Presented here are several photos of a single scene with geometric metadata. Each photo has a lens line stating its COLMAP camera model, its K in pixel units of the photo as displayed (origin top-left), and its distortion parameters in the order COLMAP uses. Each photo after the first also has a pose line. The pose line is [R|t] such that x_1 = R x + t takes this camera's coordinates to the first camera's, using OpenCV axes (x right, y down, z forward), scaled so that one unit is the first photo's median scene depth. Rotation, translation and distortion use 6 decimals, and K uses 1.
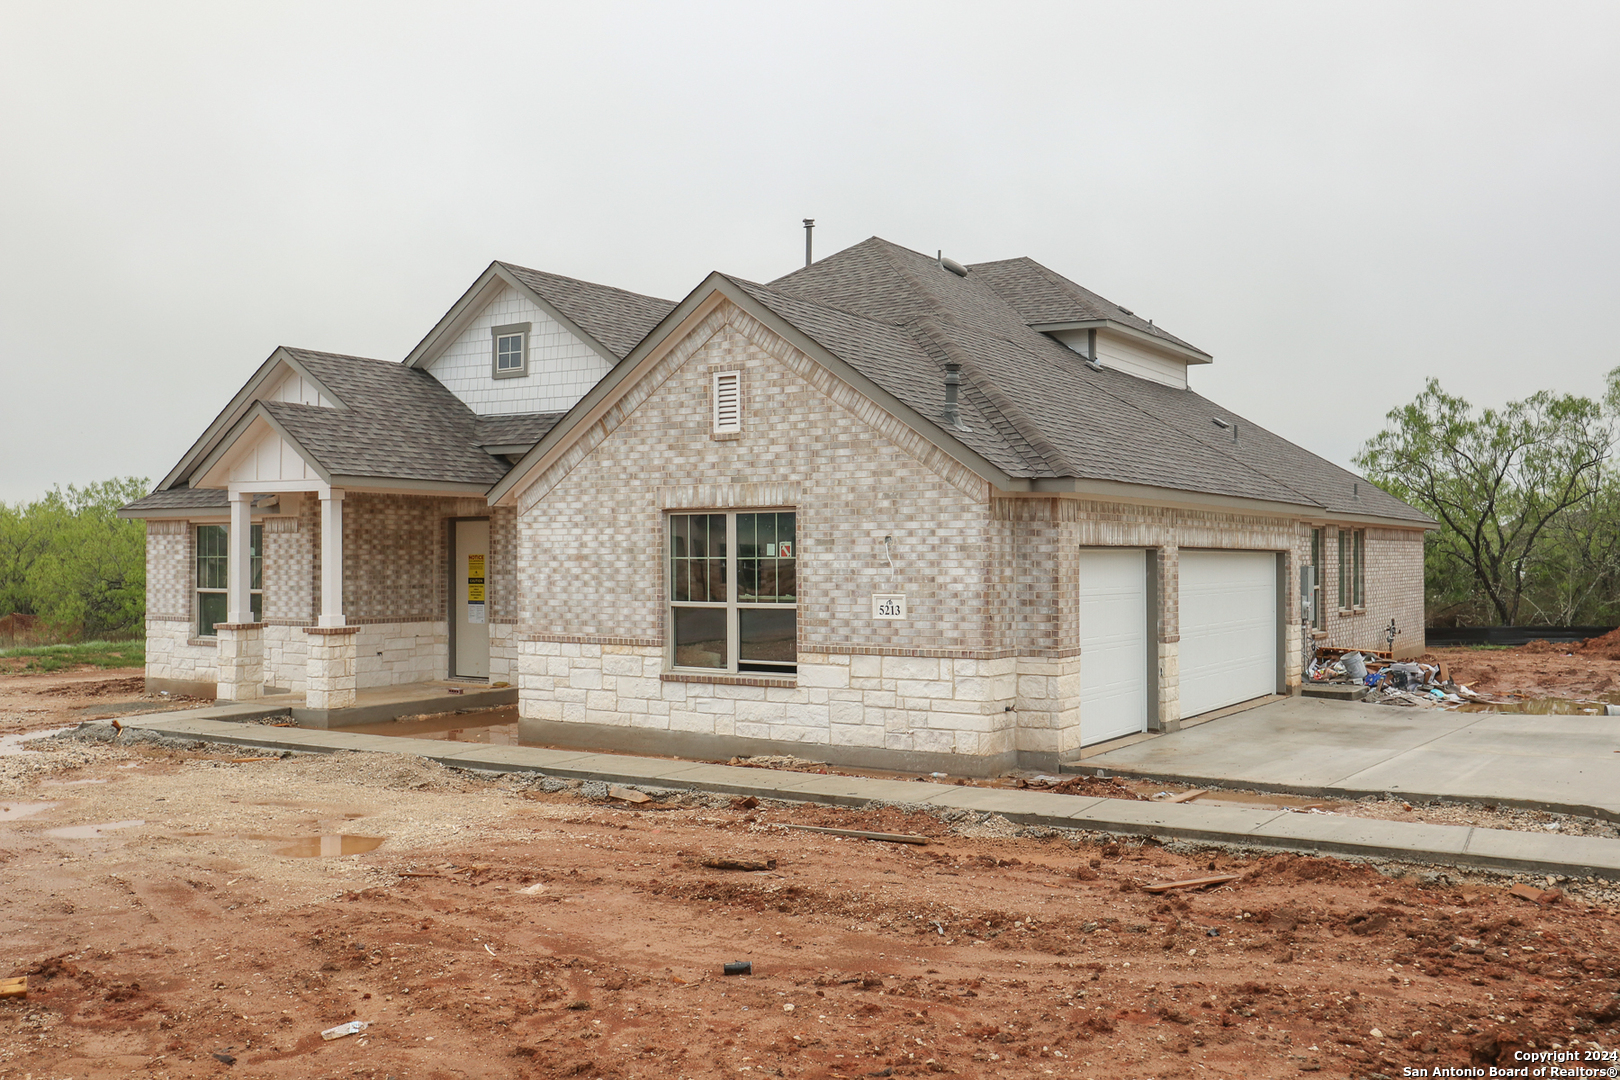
lens RADIAL K [[1517.7, 0, 810.3], [0, 1517.7, 544.1], [0, 0, 1]] dist [-0.043327, 0.000000]
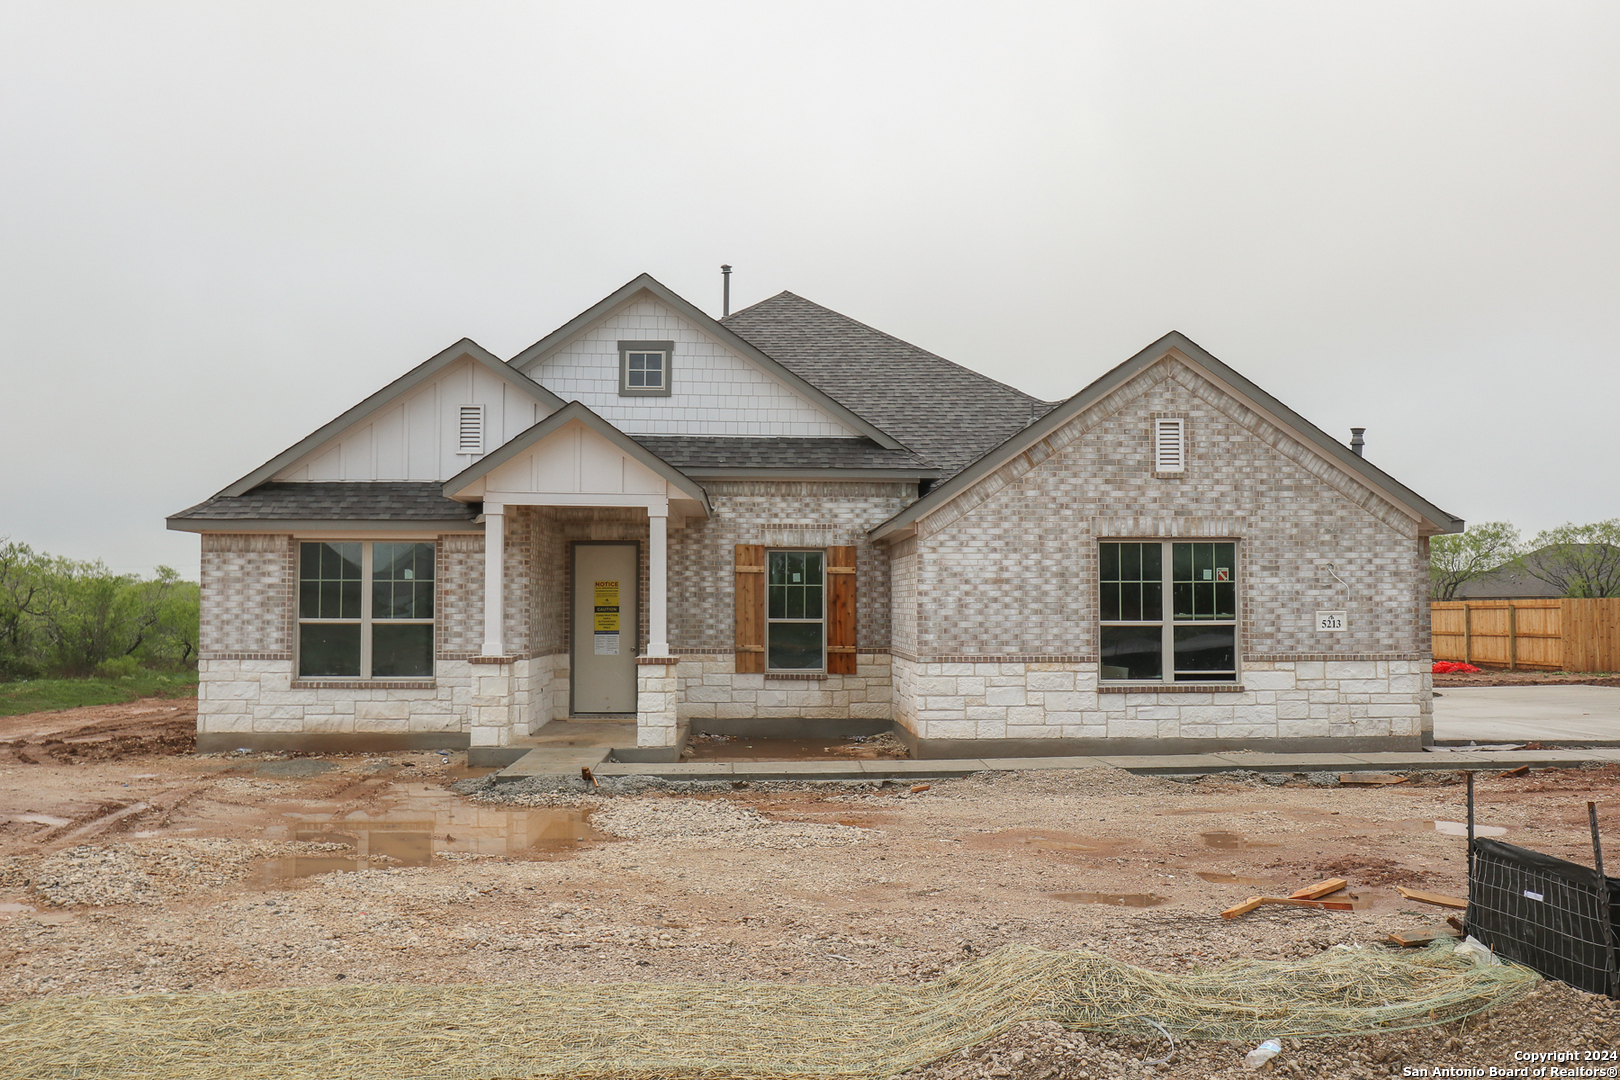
lens RADIAL K [[1443.7, 0, 810.0], [0, 1443.7, 531.0], [0, 0, 1]] dist [-0.042067, 0.007490]
pose [[0.800998, 0.030927, 0.597867, -0.895450], [-0.005819, 0.999020, -0.043882, 0.019815], [-0.598638, 0.031670, 0.800393, 0.288014]]
